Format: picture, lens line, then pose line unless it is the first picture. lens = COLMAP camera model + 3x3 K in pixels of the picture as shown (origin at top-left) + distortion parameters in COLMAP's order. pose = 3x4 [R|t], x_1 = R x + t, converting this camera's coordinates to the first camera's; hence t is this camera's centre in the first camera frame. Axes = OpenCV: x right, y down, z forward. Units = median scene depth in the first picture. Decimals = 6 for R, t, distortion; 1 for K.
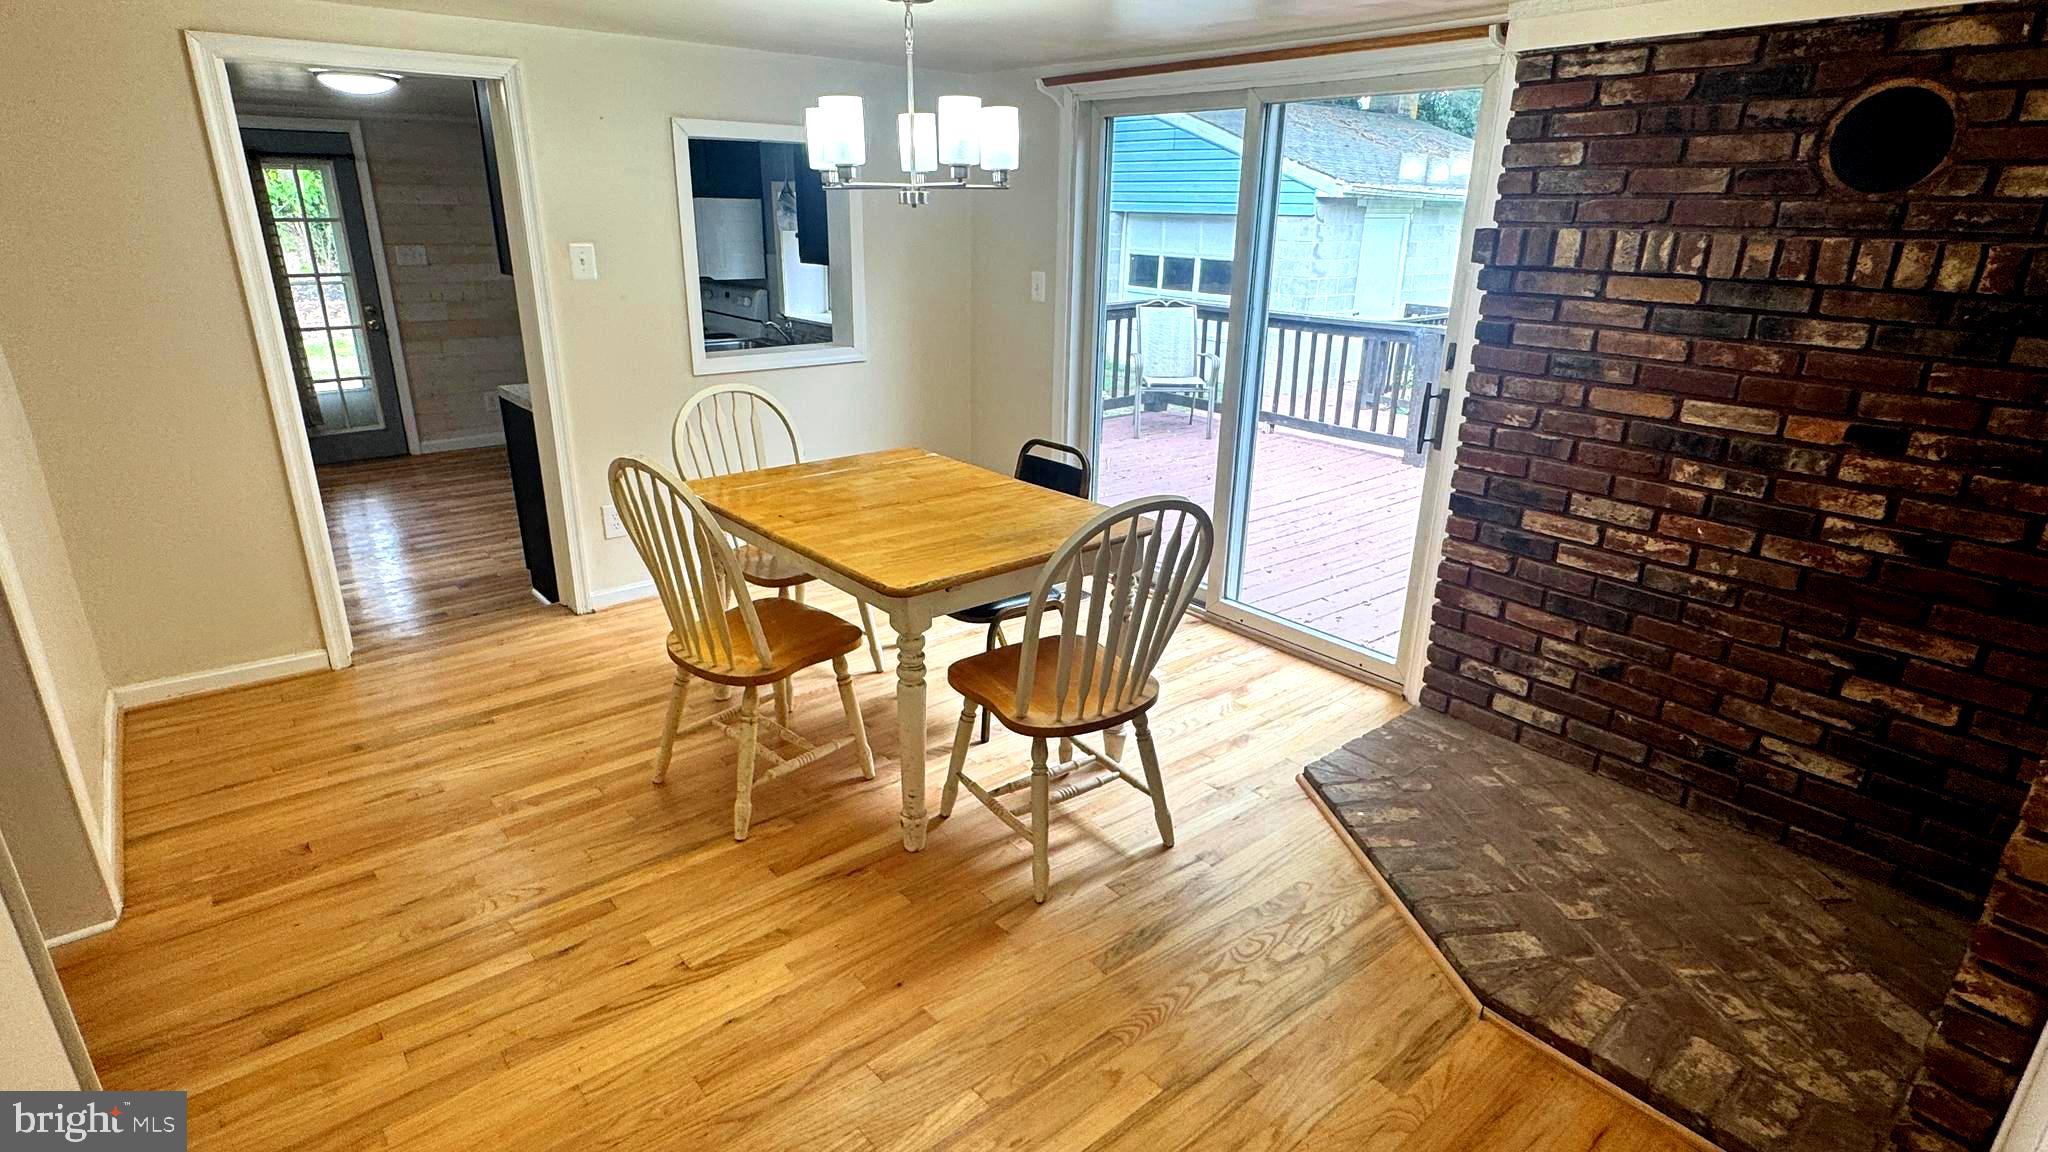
lens RADIAL K [[1034.3, 0, 1020.0], [0, 1034.3, 578.3], [0, 0, 1]] dist [-0.000322, 0.001685]
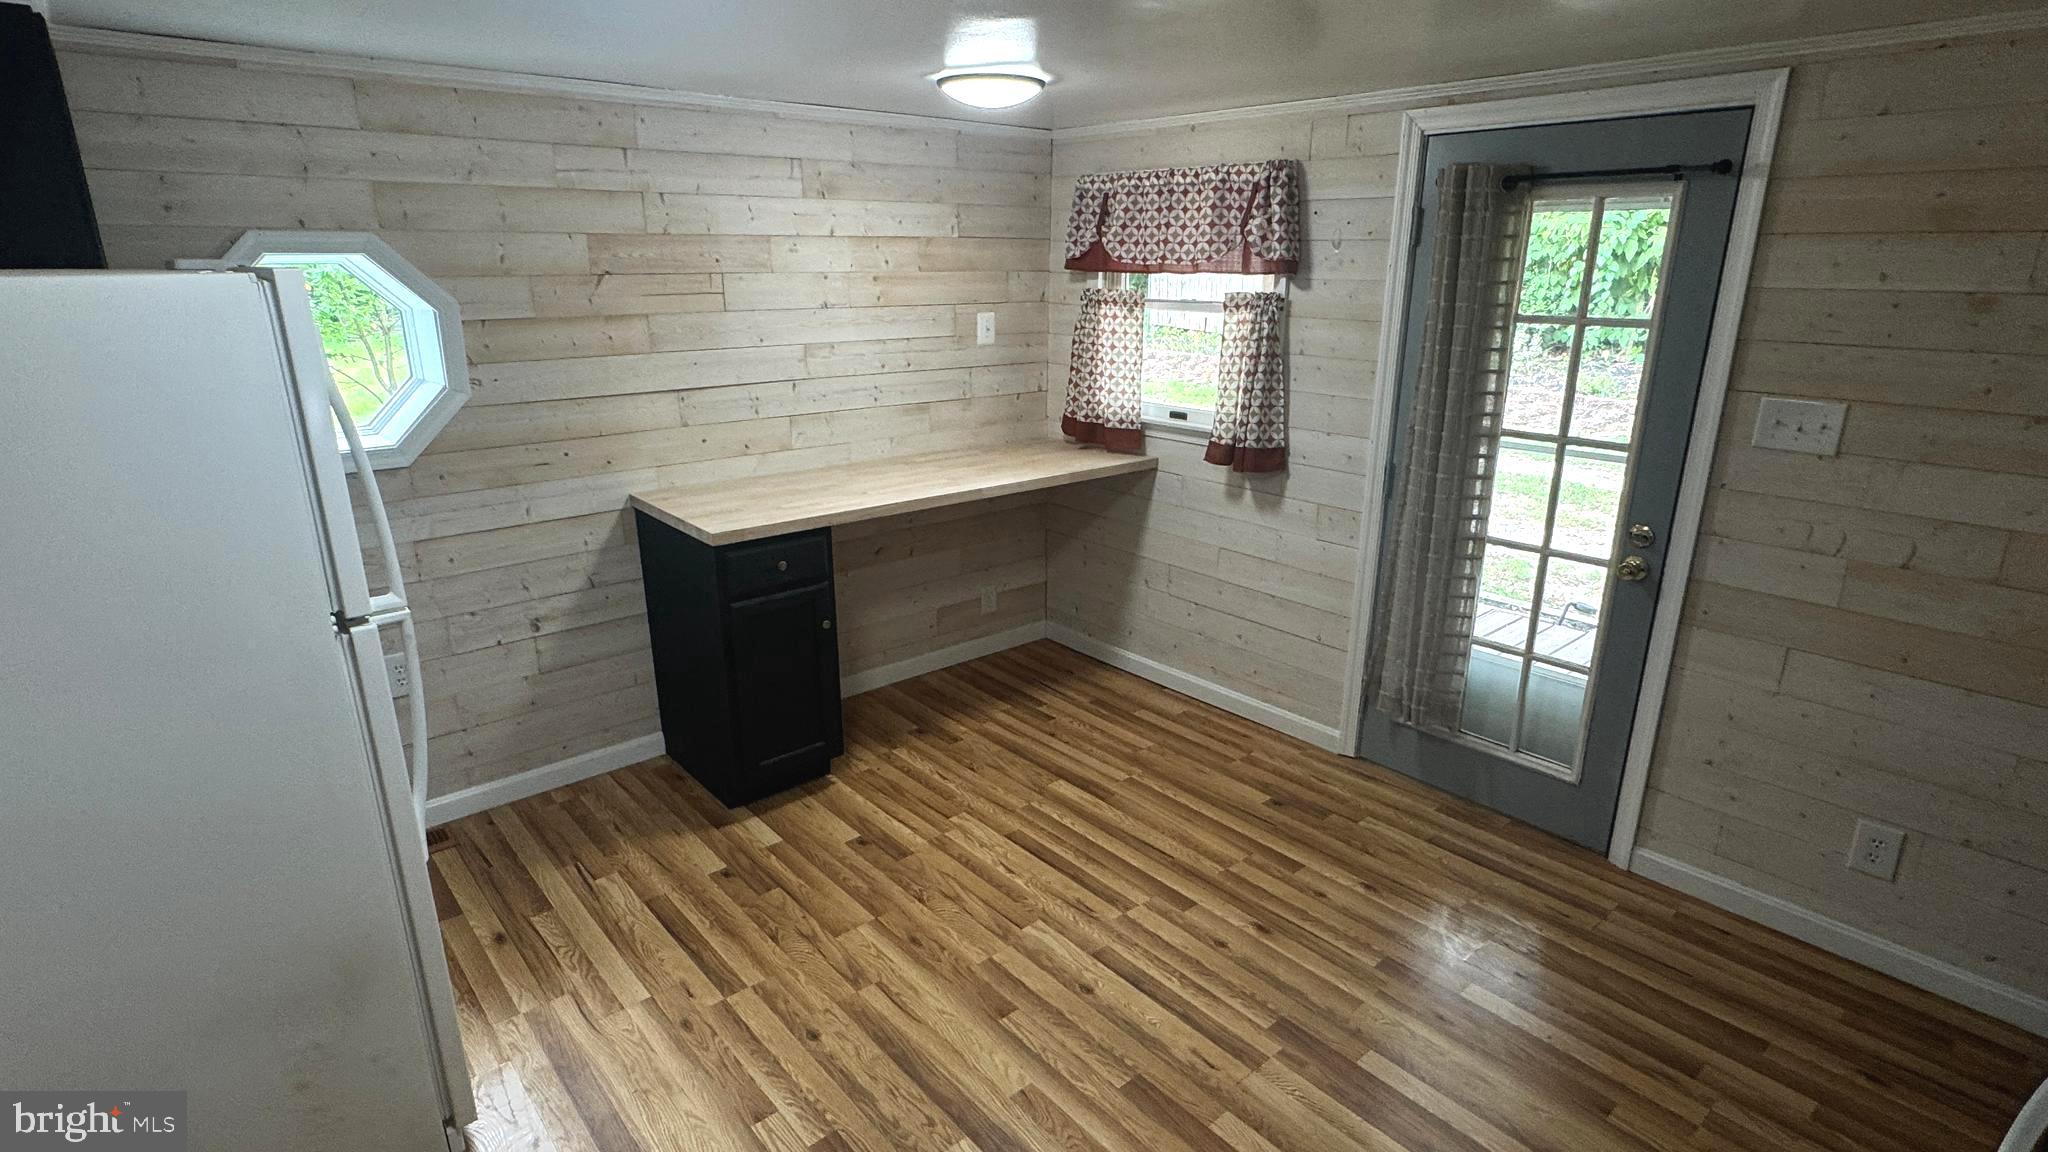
lens RADIAL K [[1036.7, 0, 1017.0], [0, 1036.7, 572.6], [0, 0, 1]] dist [-0.000439, 0.000832]
pose [[0.000066, 0.279947, -0.960015, -0.580473], [-0.341229, 0.902402, 0.263123, -0.701803], [0.939980, 0.327568, 0.095586, 1.896402]]
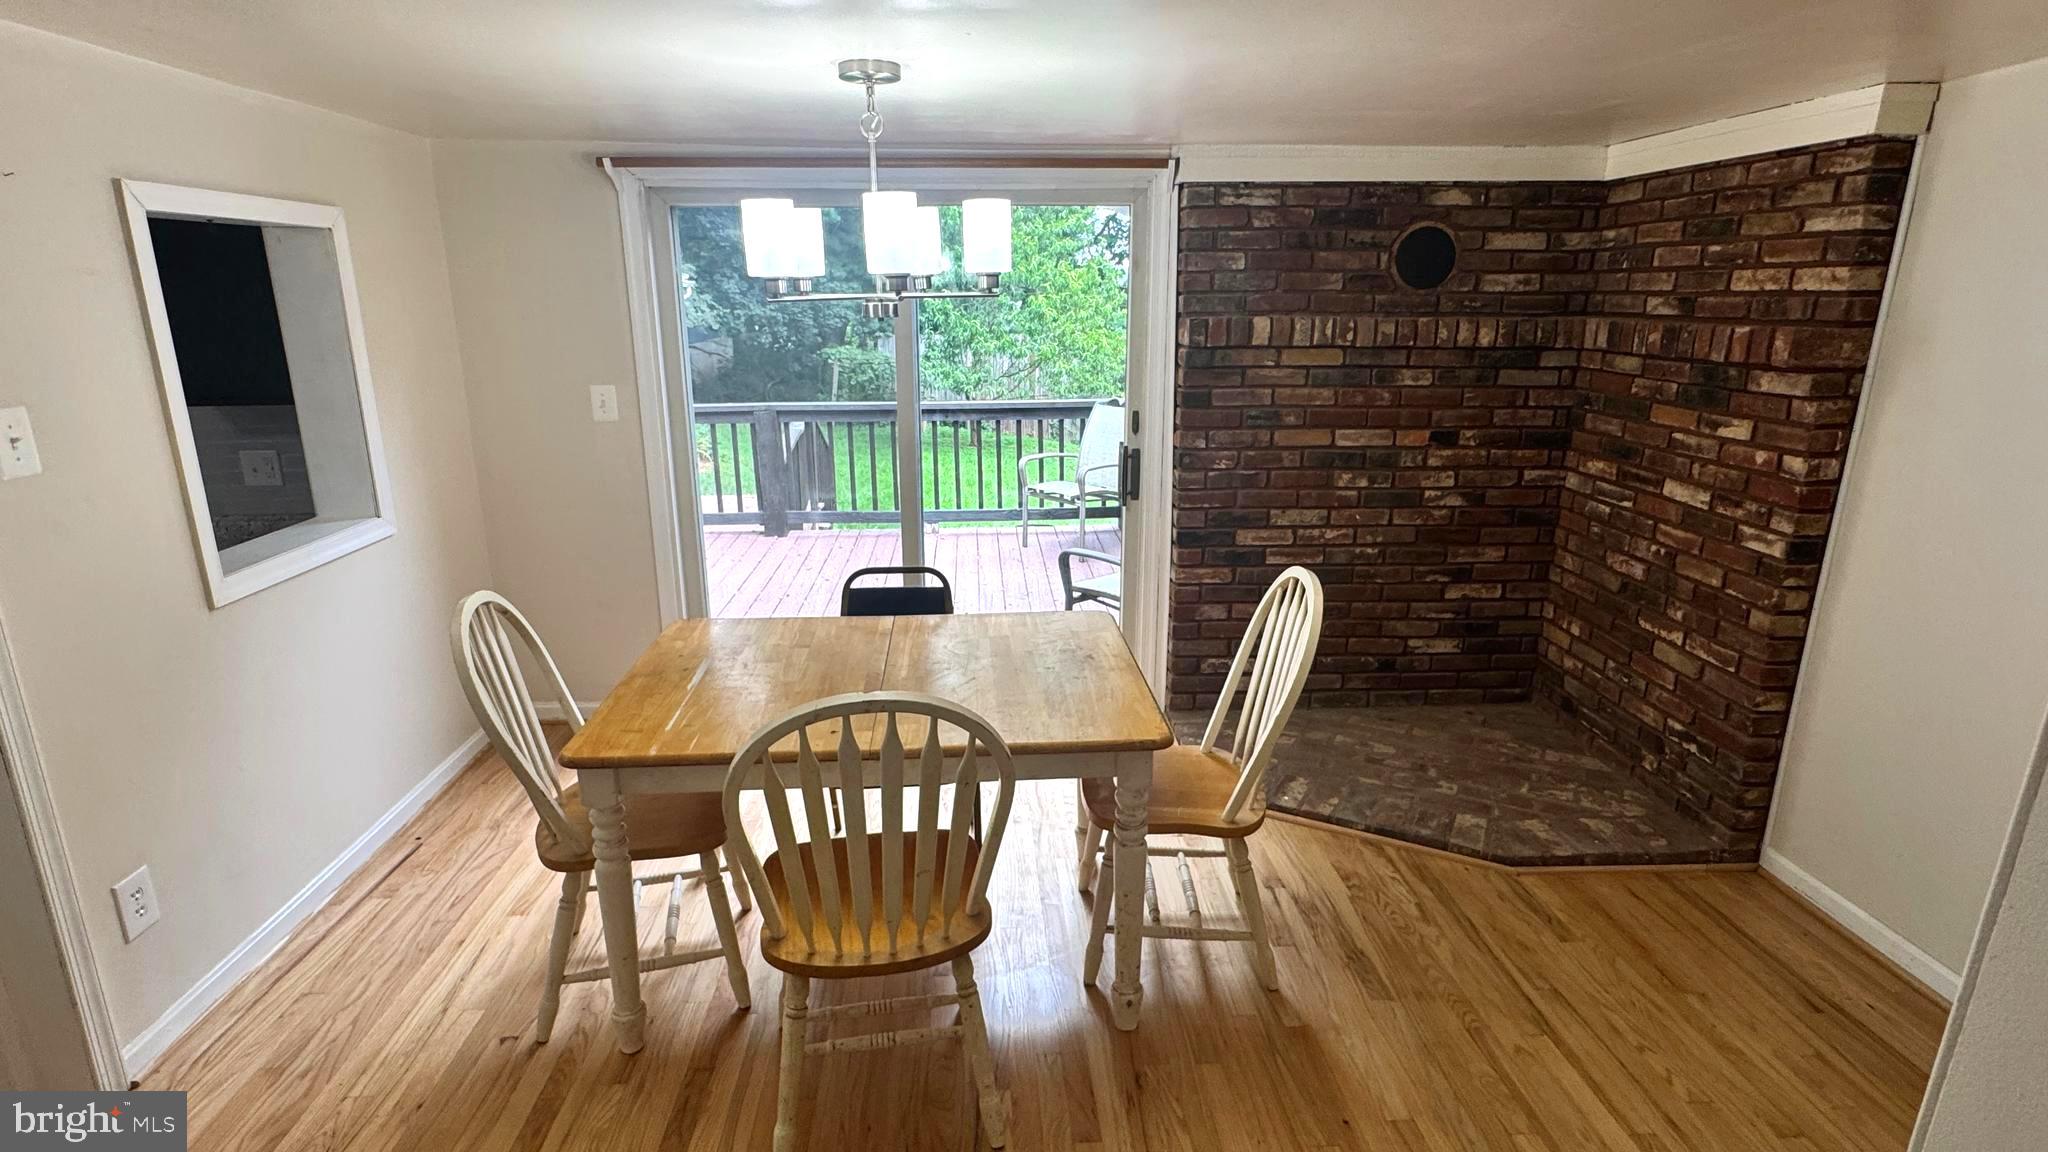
lens RADIAL K [[1034.3, 0, 1020.0], [0, 1034.3, 578.3], [0, 0, 1]] dist [-0.000322, 0.001685]
pose [[0.604286, -0.230990, 0.762549, -0.764032], [0.280974, 0.957350, 0.067340, -0.196890], [-0.745581, 0.173564, 0.643416, 0.443825]]
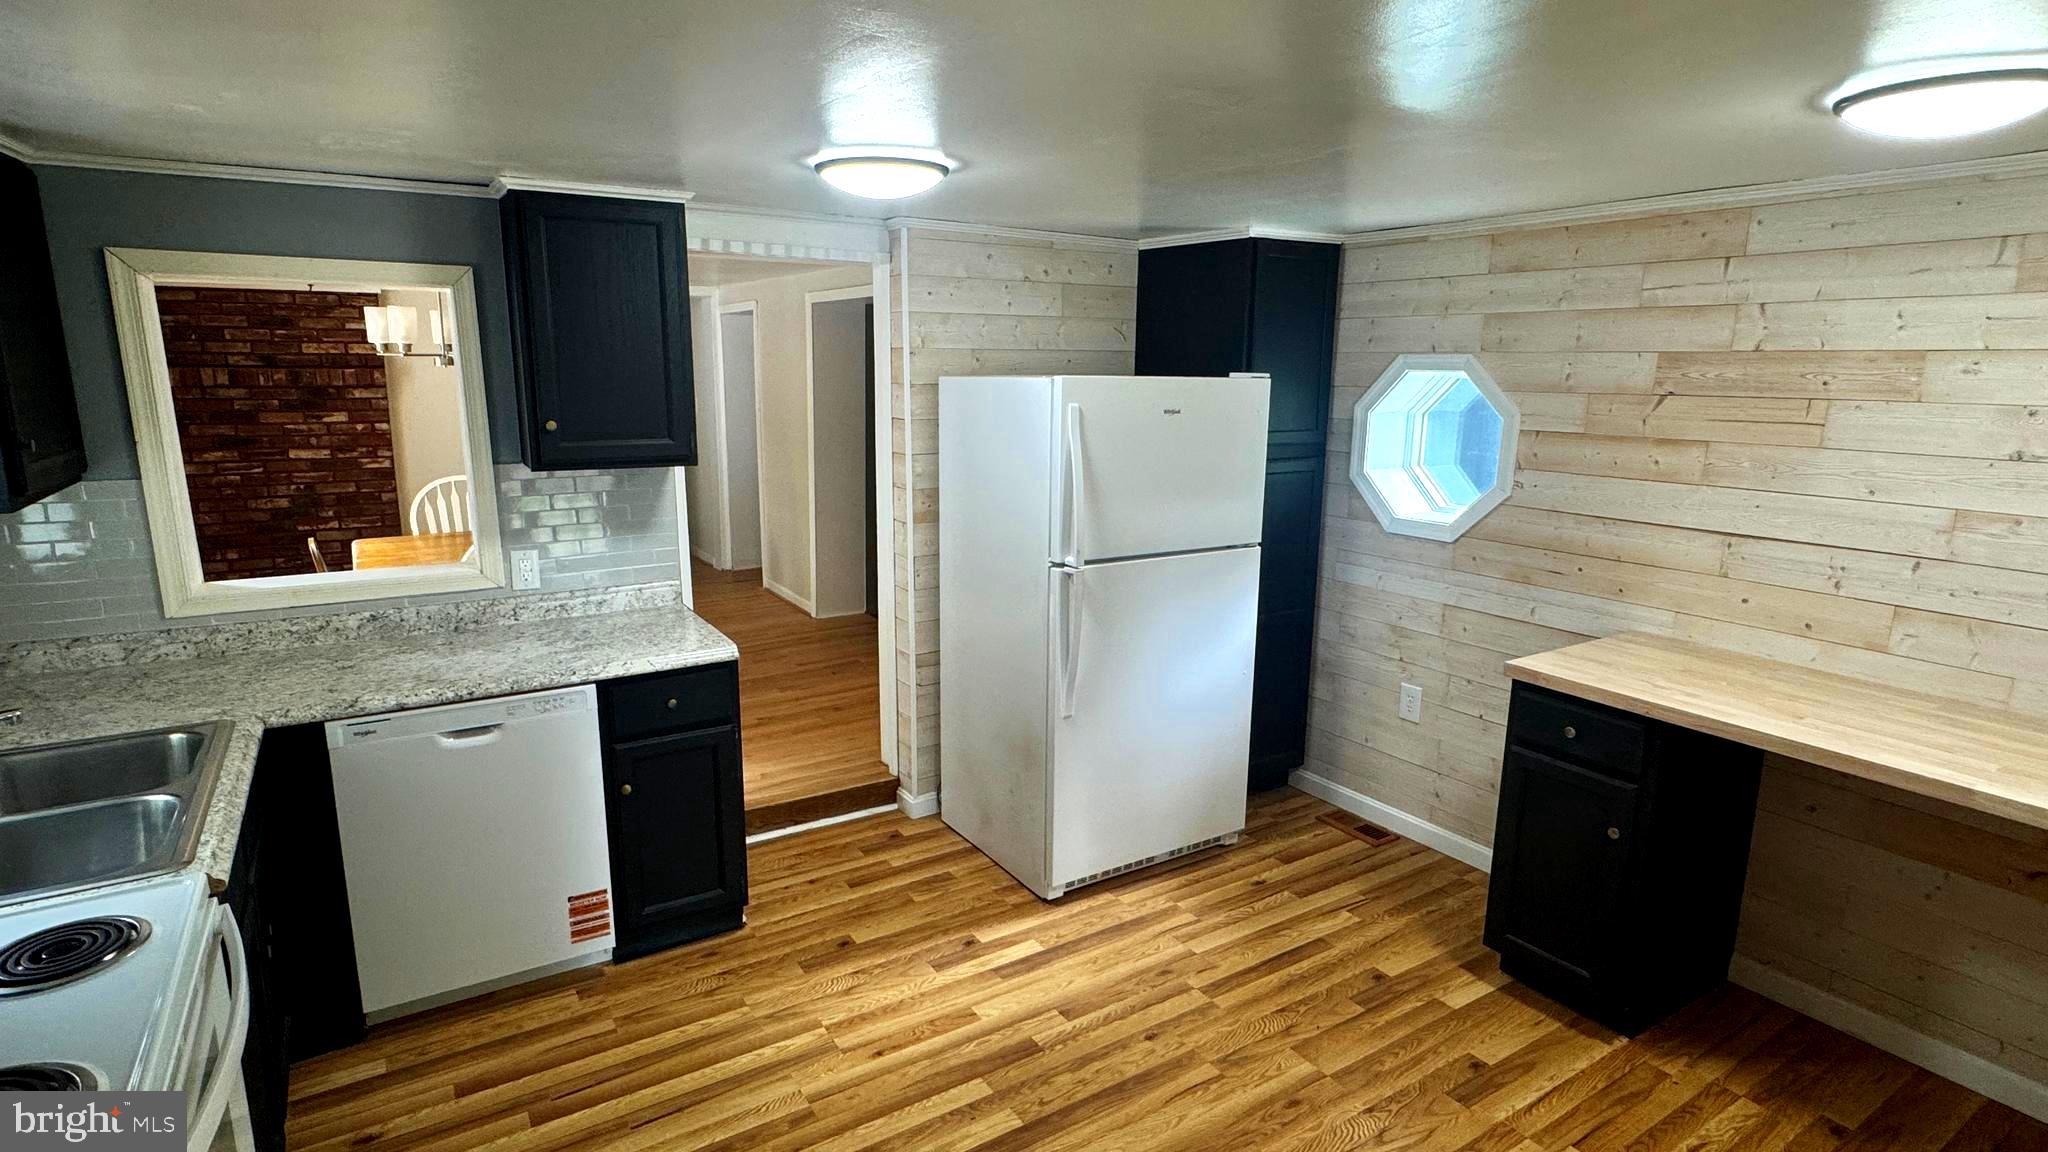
lens RADIAL K [[1034.3, 0, 1020.0], [0, 1034.3, 578.3], [0, 0, 1]] dist [-0.000322, 0.001685]
pose [[-0.990261, -0.051690, 0.129270, -1.307819], [0.023678, 0.852462, 0.522253, -0.965292], [-0.137193, 0.520228, -0.842936, 2.587921]]
